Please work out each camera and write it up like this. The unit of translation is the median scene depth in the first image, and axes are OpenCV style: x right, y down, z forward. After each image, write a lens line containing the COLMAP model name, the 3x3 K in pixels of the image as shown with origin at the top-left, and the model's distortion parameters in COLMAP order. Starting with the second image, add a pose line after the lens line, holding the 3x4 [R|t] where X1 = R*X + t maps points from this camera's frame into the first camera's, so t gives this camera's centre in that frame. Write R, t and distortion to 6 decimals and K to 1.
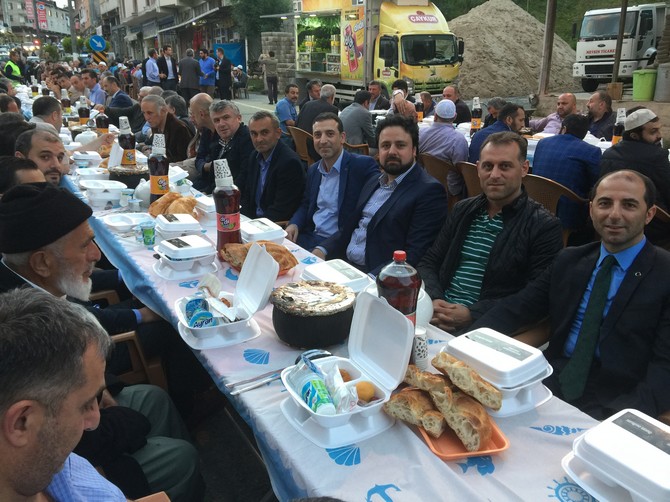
lens RADIAL K [[568.8, 0, 335.4], [0, 568.8, 251.6], [0, 0, 1]] dist [0.076913, -0.117848]
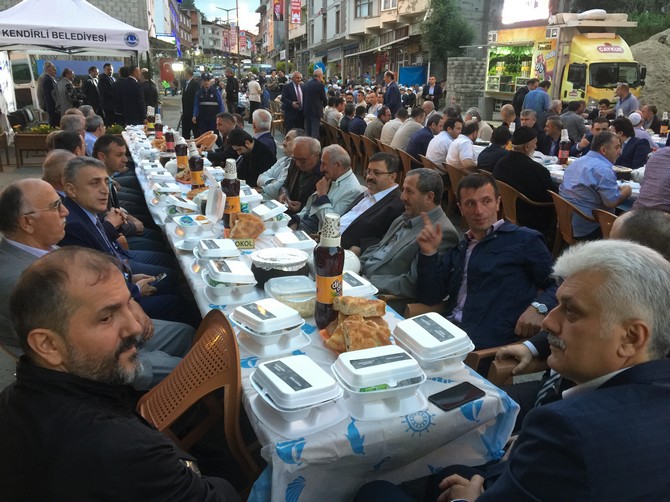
lens RADIAL K [[568.8, 0, 332.0], [0, 568.8, 247.0], [0, 0, 1]] dist [0.076913, -0.117848]
pose [[0.967411, 0.079636, -0.240361, -0.064064], [-0.088707, 0.995688, -0.027139, 0.061934], [0.237163, 0.047576, 0.970304, -0.200094]]
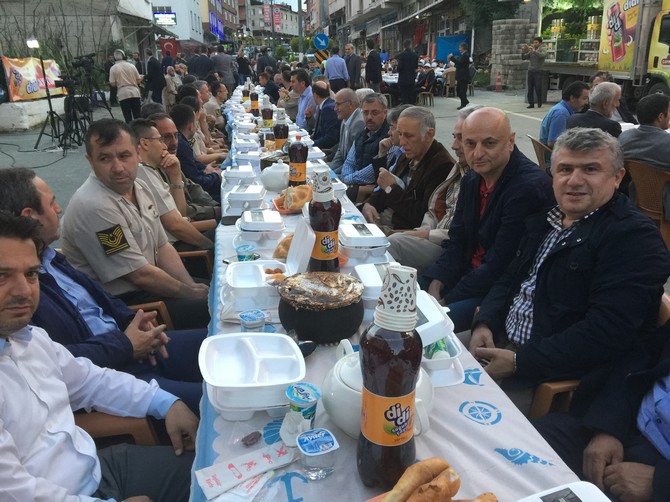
lens RADIAL K [[568.8, 0, 334.1], [0, 568.8, 249.7], [0, 0, 1]] dist [0.076913, -0.117848]
pose [[0.936833, 0.082107, -0.340005, -0.036298], [-0.080194, 0.996585, 0.019700, -0.033645], [0.340461, 0.008810, 0.940217, 0.105705]]
